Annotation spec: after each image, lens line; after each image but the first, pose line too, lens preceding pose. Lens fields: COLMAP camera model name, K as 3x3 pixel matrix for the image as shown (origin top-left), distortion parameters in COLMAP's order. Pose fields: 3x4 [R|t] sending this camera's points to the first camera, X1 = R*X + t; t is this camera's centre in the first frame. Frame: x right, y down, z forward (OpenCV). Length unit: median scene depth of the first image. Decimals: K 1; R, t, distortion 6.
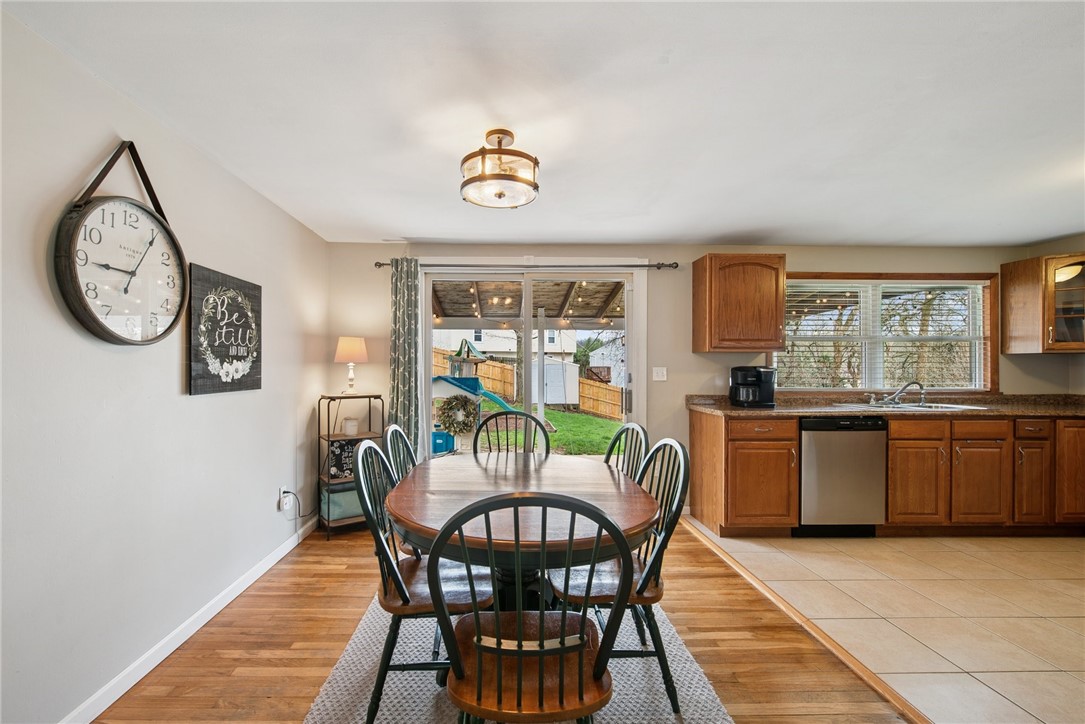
lens RADIAL K [[449.2, 0, 542.6], [0, 449.2, 366.4], [0, 0, 1]] dist [-0.002054, -0.000524]
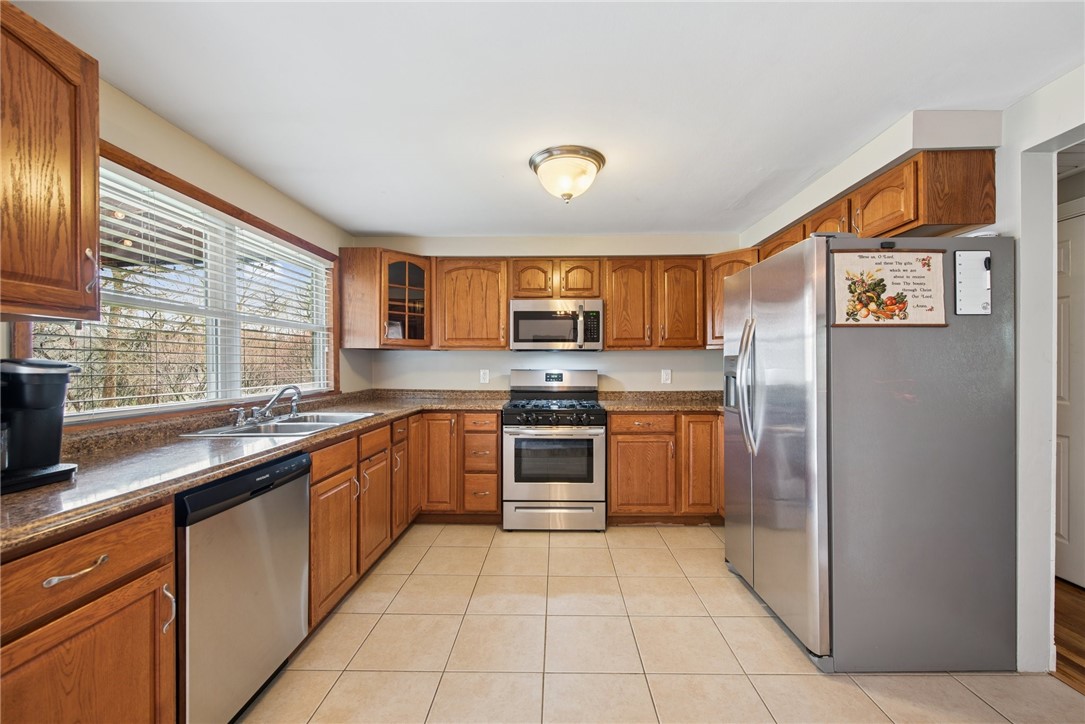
lens RADIAL K [[449.2, 0, 545.1], [0, 449.2, 365.9], [0, 0, 1]] dist [-0.002054, -0.000524]
pose [[0.096251, -0.004239, 0.995348, 0.185527], [-0.002164, 0.999988, 0.004468, 0.002530], [-0.995355, -0.002584, 0.096241, 0.540220]]
